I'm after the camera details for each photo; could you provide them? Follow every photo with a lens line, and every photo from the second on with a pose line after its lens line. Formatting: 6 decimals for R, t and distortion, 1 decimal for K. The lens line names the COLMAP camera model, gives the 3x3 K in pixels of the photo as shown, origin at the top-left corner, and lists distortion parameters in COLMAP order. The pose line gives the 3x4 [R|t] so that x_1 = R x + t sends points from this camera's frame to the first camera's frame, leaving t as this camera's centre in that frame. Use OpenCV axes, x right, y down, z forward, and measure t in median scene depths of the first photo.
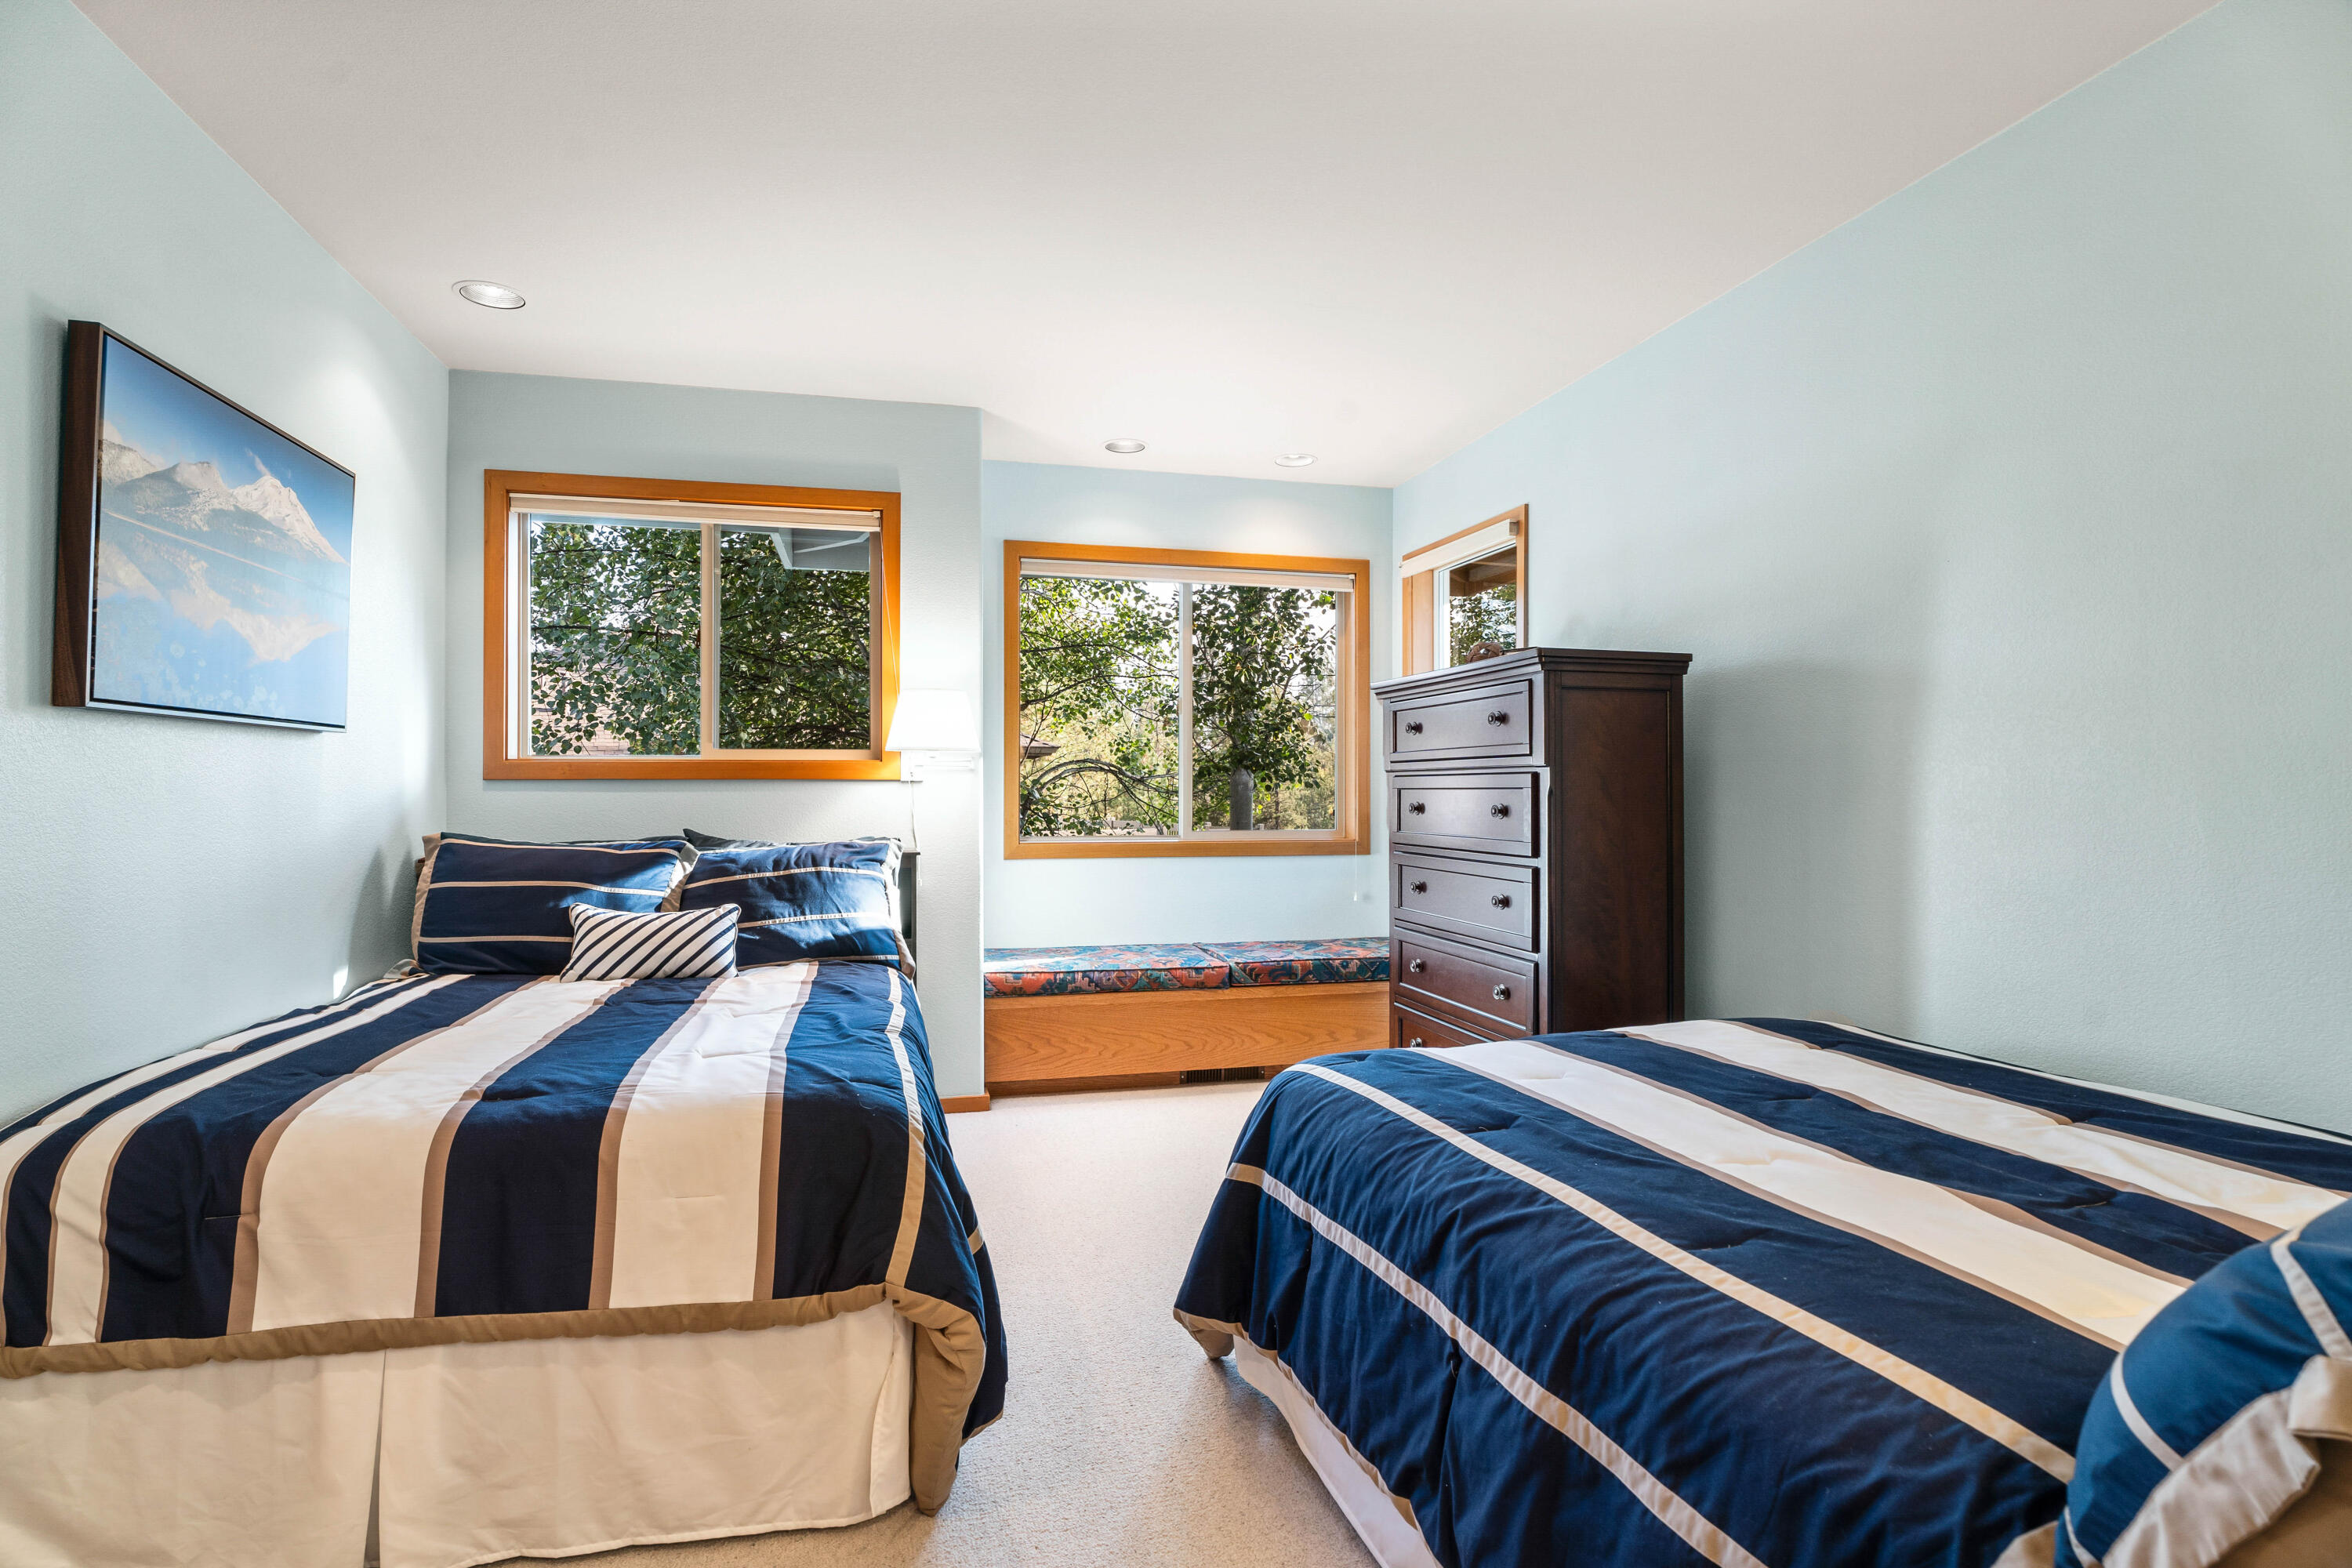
lens RADIAL K [[1129.1, 0, 1174.9], [0, 1129.1, 775.0], [0, 0, 1]] dist [0.000637, 0.000744]
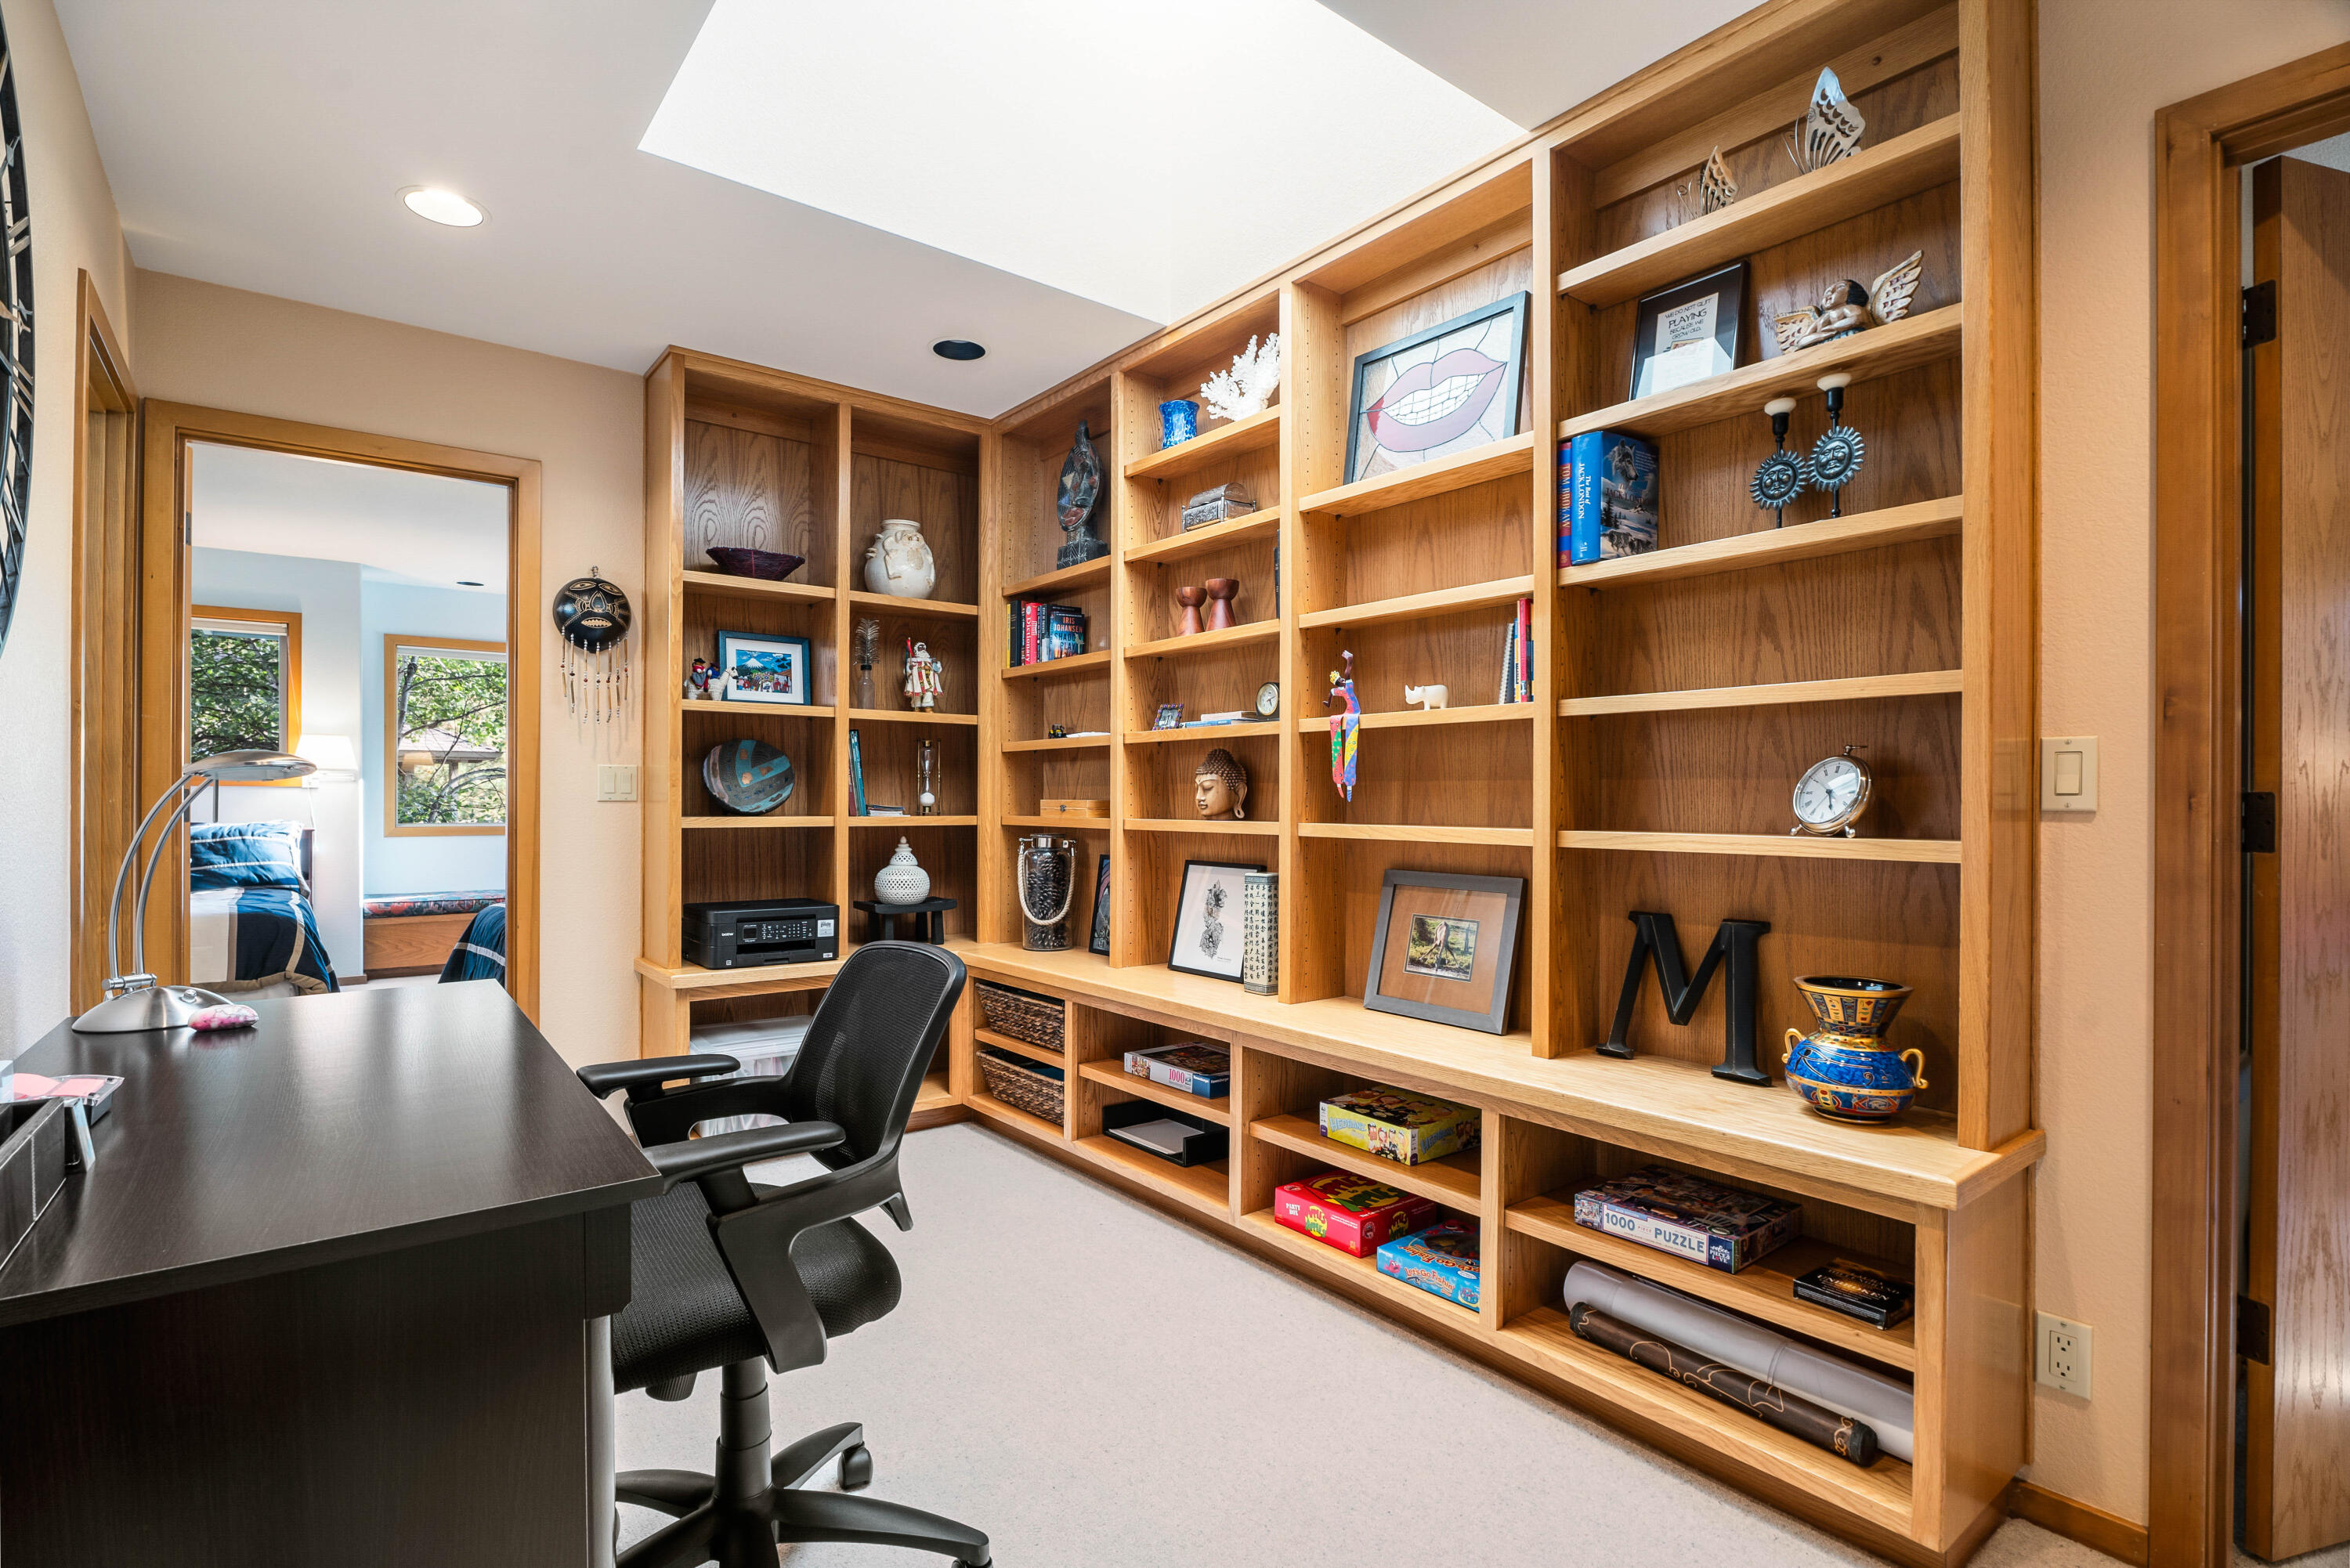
lens RADIAL K [[1114.0, 0, 1167.0], [0, 1114.0, 779.0], [0, 0, 1]] dist [-0.020411, 0.000098]
pose [[0.915278, 0.001469, 0.402819, 0.296868], [-0.001488, 0.999999, -0.000267, -0.008215], [-0.402819, -0.000355, 0.915279, -1.090935]]
